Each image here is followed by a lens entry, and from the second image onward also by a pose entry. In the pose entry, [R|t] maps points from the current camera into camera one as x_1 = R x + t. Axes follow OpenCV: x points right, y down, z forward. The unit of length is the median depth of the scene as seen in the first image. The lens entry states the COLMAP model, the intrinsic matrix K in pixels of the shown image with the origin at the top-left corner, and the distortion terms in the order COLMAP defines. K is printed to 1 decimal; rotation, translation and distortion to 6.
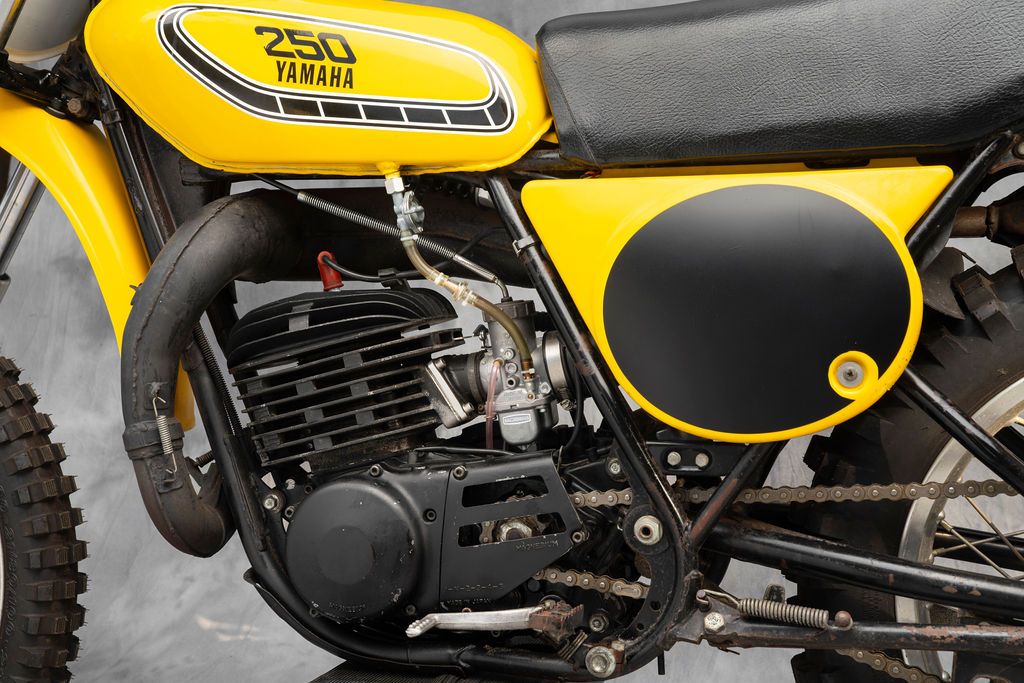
lens RADIAL K [[1817.4, 0, 512.2], [0, 1817.4, 345.2], [0, 0, 1]] dist [0.312979, 0.000000]
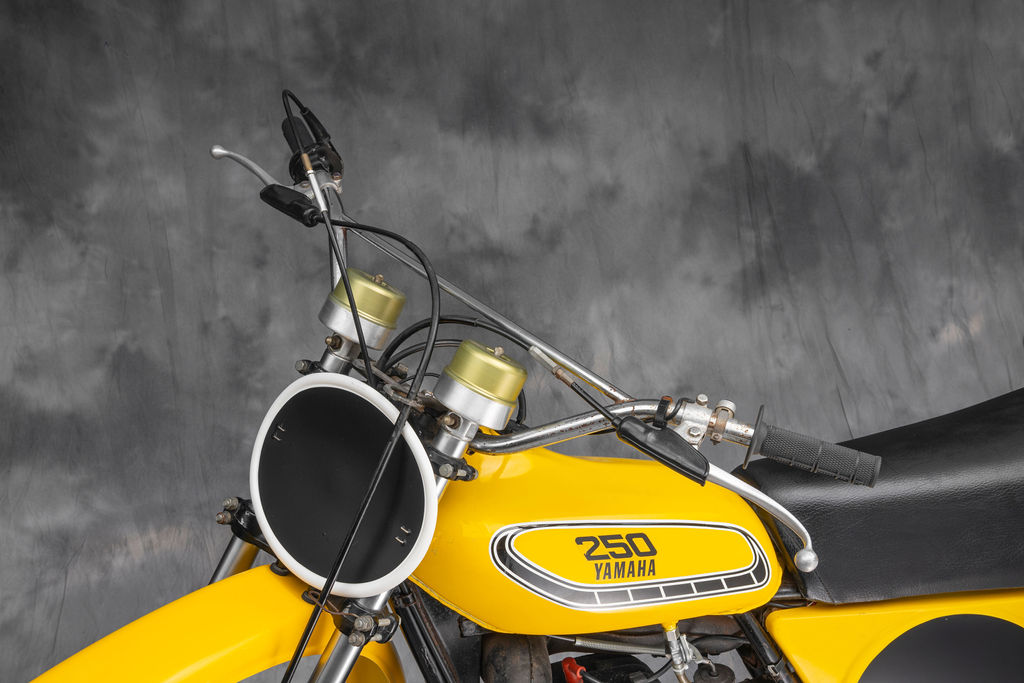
lens RADIAL K [[1006.9, 0, 458.7], [0, 1006.9, 315.3], [0, 0, 1]] dist [0.032258, 0.000000]
pose [[0.882131, -0.125570, 0.453958, -0.474112], [0.035759, 0.978880, 0.201283, -0.440254], [-0.469645, -0.161325, 0.867991, 0.518148]]
